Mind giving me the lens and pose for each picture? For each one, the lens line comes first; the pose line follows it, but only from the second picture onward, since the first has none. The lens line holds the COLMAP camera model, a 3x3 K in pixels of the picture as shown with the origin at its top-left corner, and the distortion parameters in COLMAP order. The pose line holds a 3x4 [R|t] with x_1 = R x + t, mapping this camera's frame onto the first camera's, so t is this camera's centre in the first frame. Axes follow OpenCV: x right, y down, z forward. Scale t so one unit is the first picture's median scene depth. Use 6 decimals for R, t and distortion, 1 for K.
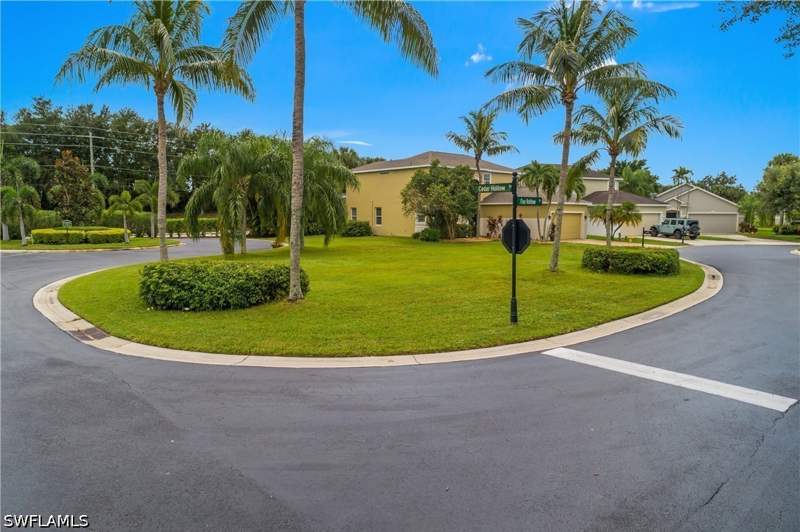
lens RADIAL K [[551.7, 0, 400.5], [0, 551.7, 248.9], [0, 0, 1]] dist [-0.002396, -0.000489]
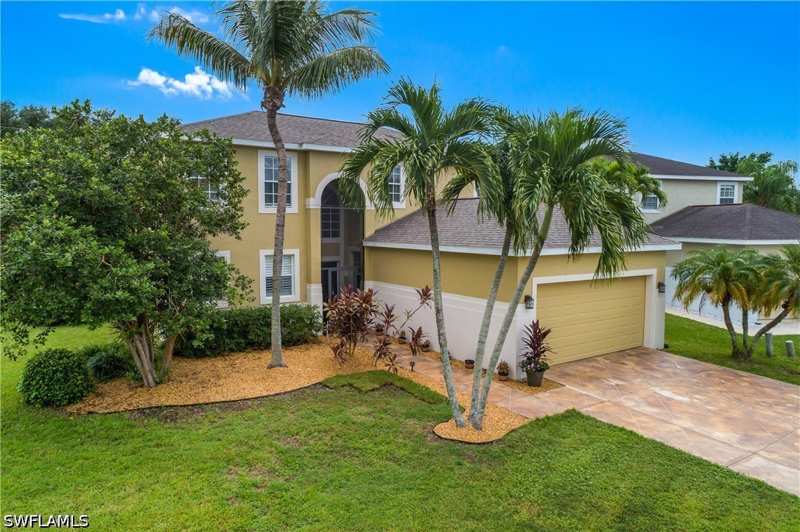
lens RADIAL K [[535.2, 0, 400.0], [0, 535.2, 266.0], [0, 0, 1]] dist [0.000657, 0.000580]
pose [[0.988934, 0.006827, -0.148196, 0.226560], [-0.004884, 0.999897, 0.013468, -0.073799], [0.148273, -0.012595, 0.988866, 0.653298]]
